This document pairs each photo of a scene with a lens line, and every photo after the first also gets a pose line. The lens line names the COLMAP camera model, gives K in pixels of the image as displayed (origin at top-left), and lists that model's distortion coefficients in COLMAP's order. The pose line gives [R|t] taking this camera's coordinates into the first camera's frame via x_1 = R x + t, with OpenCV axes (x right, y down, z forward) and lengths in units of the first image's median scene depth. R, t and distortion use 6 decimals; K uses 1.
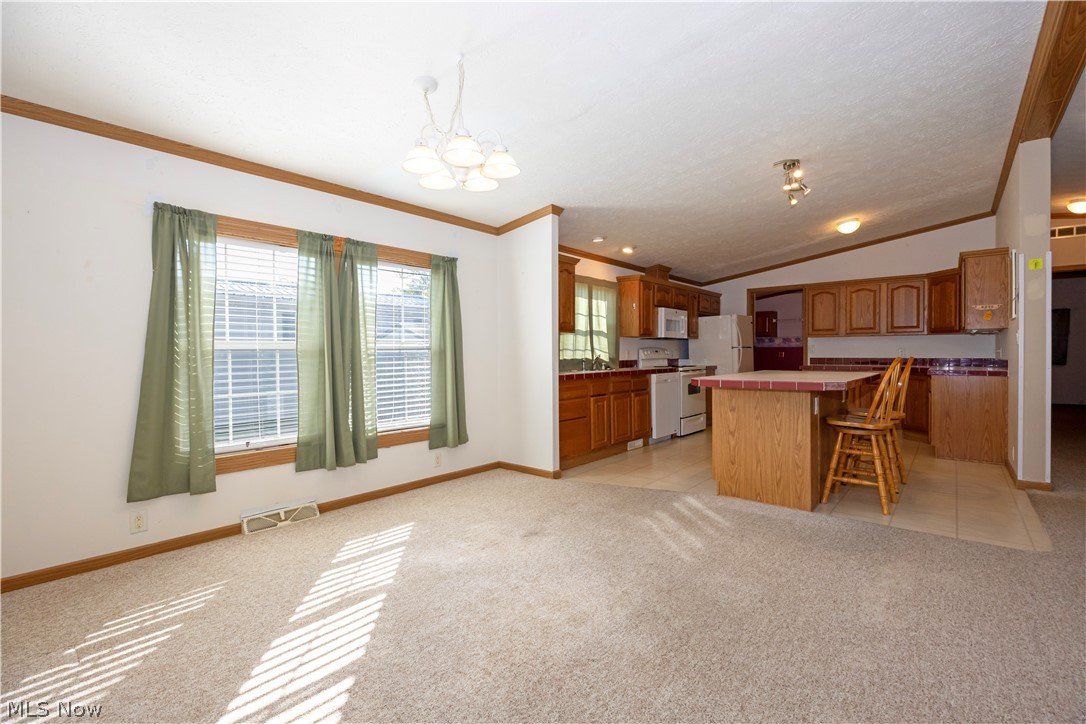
lens RADIAL K [[486.6, 0, 546.0], [0, 486.6, 358.8], [0, 0, 1]] dist [-0.008419, -0.000411]
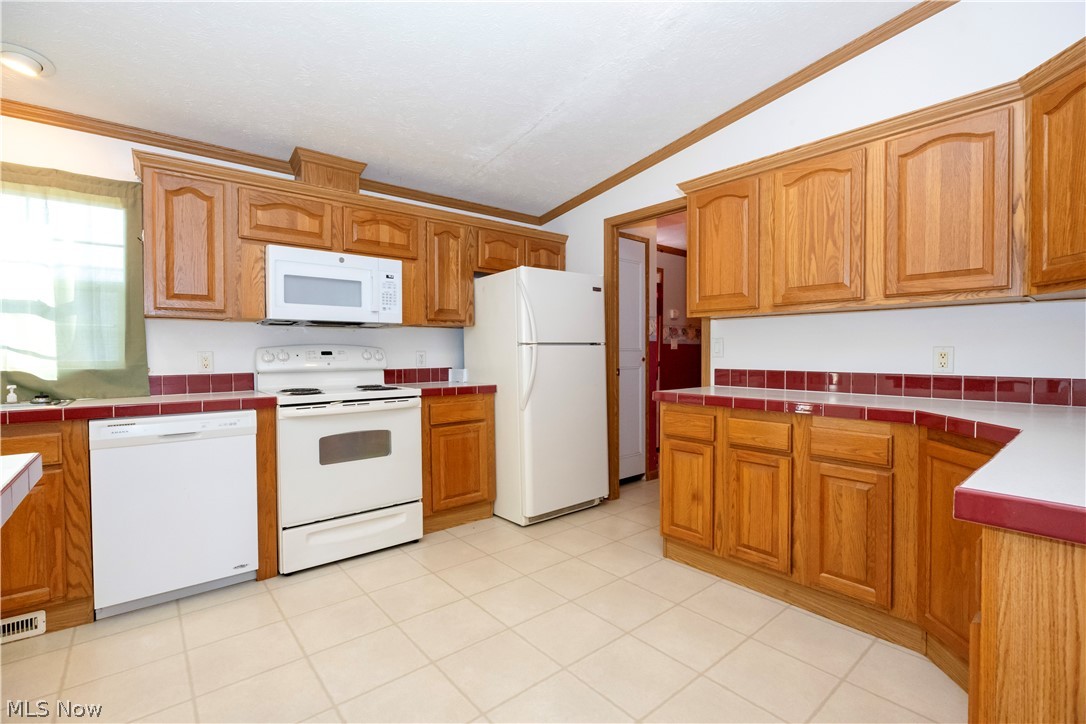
lens RADIAL K [[486.6, 0, 546.0], [0, 486.6, 358.8], [0, 0, 1]] dist [-0.008419, -0.000411]
pose [[0.986031, 0.003672, -0.166522, 0.562252], [-0.003187, 0.999990, 0.003184, -0.013953], [0.166532, -0.002609, 0.986033, 0.679127]]
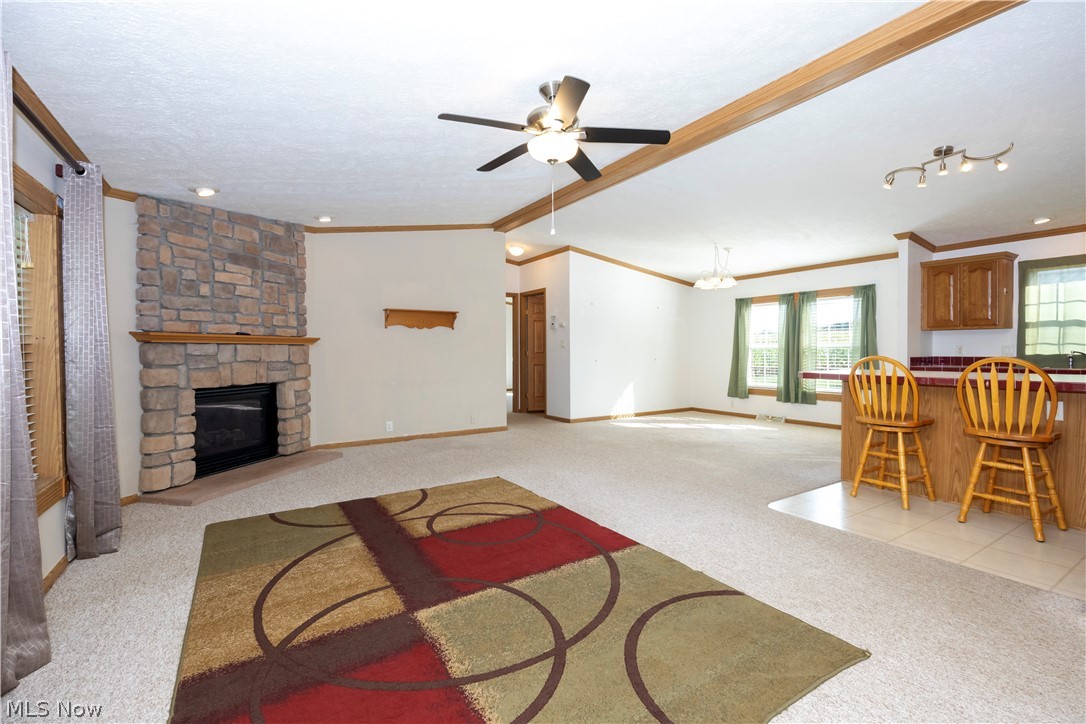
lens RADIAL K [[486.6, 0, 546.0], [0, 486.6, 358.8], [0, 0, 1]] dist [-0.008419, -0.000411]
pose [[-0.301478, 0.025291, -0.953138, 1.057064], [0.000226, 0.999650, 0.026454, -0.013507], [0.953473, 0.007760, -0.301378, 0.345521]]
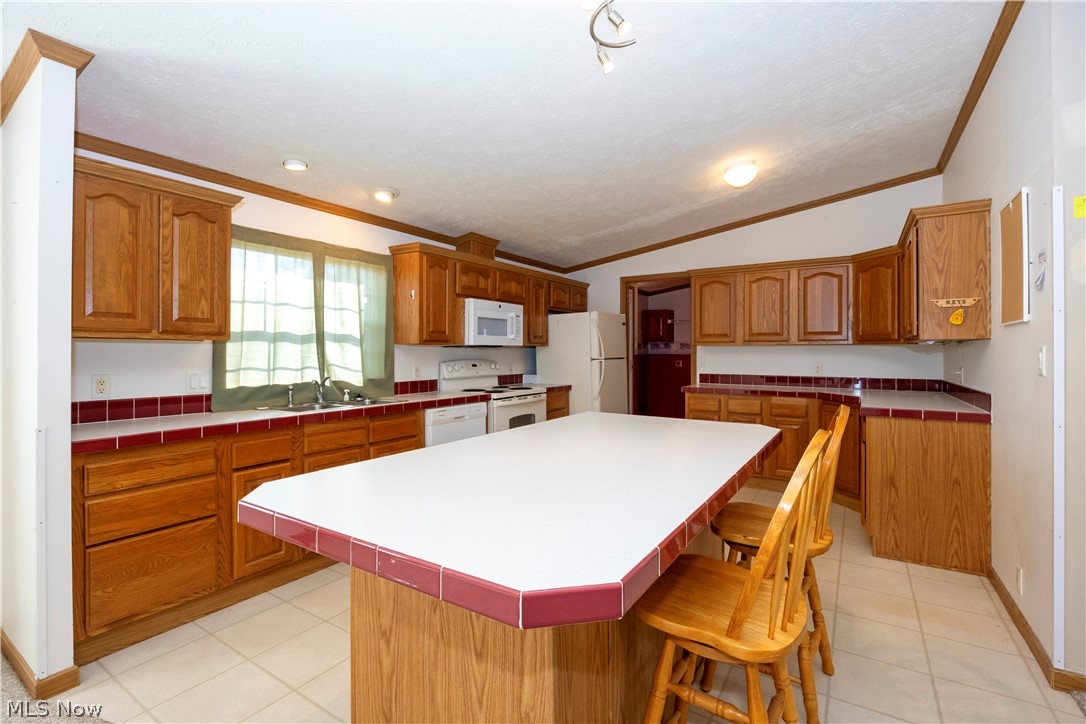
lens RADIAL K [[490.9, 0, 547.1], [0, 490.9, 351.8], [0, 0, 1]] dist [-0.005261, -0.000293]
pose [[0.990971, 0.005473, 0.133962, 0.266912], [-0.003799, 0.999912, -0.012748, -0.029229], [-0.134020, 0.012124, 0.990904, 0.371656]]
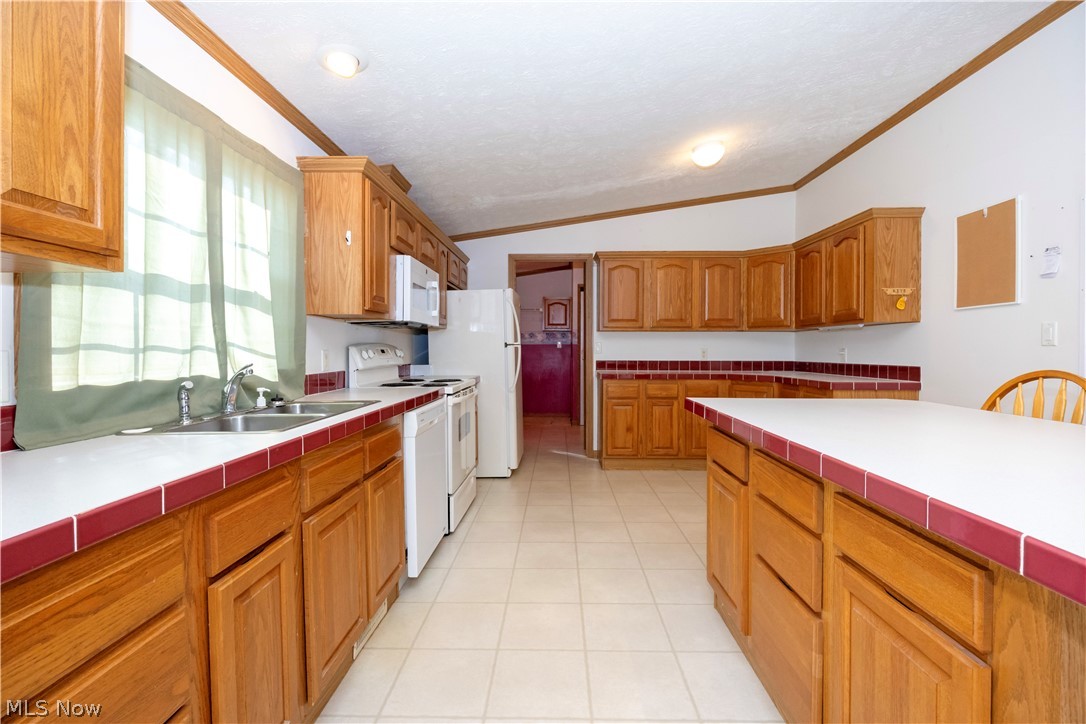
lens RADIAL K [[486.6, 0, 546.0], [0, 486.6, 358.8], [0, 0, 1]] dist [-0.008419, -0.000411]
pose [[0.778777, -0.008079, 0.627249, 0.059130], [0.003753, 0.999959, 0.008220, -0.013041], [-0.627290, -0.004048, 0.778776, 0.597206]]
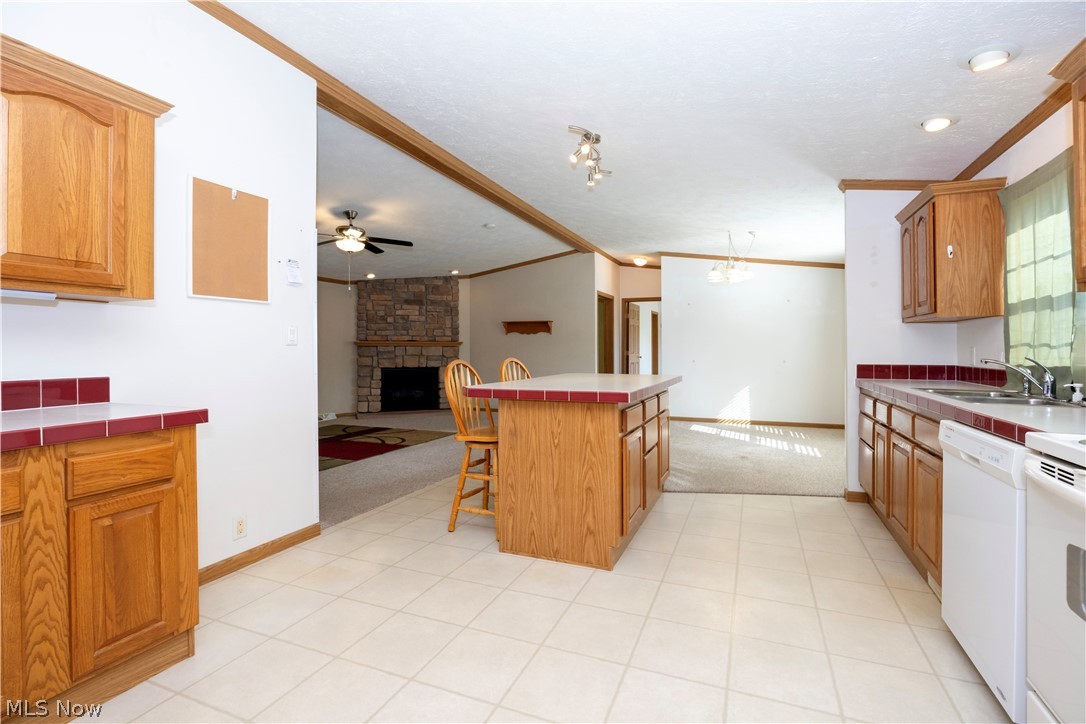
lens RADIAL K [[490.9, 0, 547.1], [0, 490.9, 351.8], [0, 0, 1]] dist [-0.005261, -0.000293]
pose [[-0.953958, 0.007425, -0.299849, 0.543350], [0.003417, 0.999898, 0.013888, -0.018405], [0.299922, 0.012224, -0.953886, 1.165710]]
